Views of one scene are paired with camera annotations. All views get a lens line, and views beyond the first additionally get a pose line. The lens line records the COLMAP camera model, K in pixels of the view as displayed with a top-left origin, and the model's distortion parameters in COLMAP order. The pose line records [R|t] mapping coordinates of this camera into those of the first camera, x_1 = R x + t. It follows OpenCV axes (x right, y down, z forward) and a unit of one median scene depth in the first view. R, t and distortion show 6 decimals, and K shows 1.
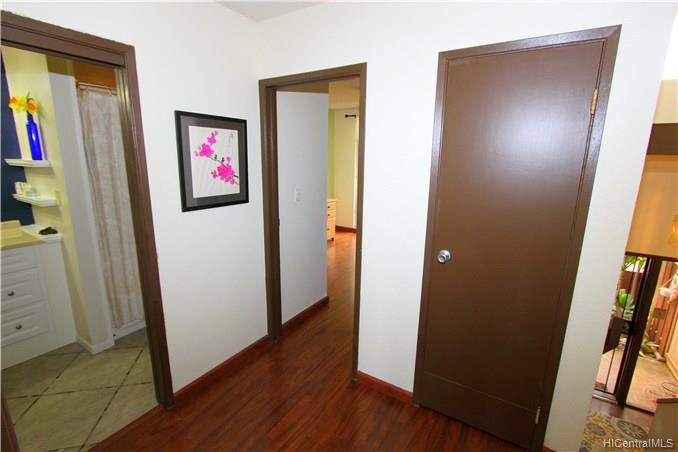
lens RADIAL K [[320.6, 0, 339.0], [0, 320.6, 226.0], [0, 0, 1]] dist [0.000414, -0.000023]
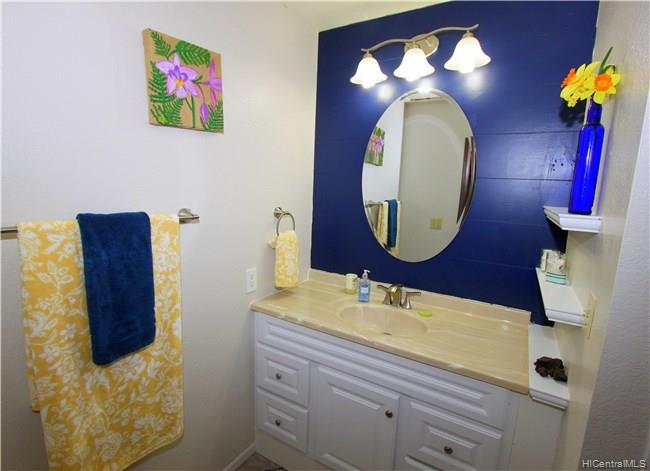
lens RADIAL K [[326.4, 0, 325.0], [0, 326.4, 235.5], [0, 0, 1]] dist [-0.000002, -0.000018]
pose [[0.016361, 0.142022, -0.989728, -0.466227], [-0.245070, 0.960237, 0.133739, -0.138335], [0.969367, 0.240364, 0.050516, 0.595044]]
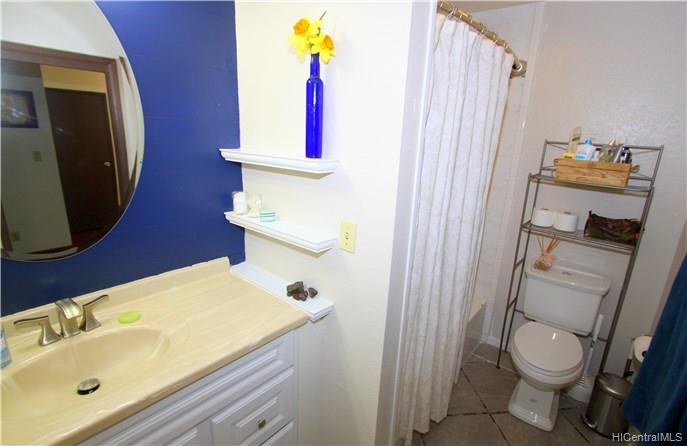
lens RADIAL K [[338.0, 0, 343.5], [0, 338.0, 223.0], [0, 0, 1]] dist [-0.001257, -0.000080]
pose [[0.989557, 0.058983, -0.131520, -0.737034], [-0.053756, 0.997630, 0.042948, -0.116892], [0.133741, -0.035429, 0.990383, 0.442693]]
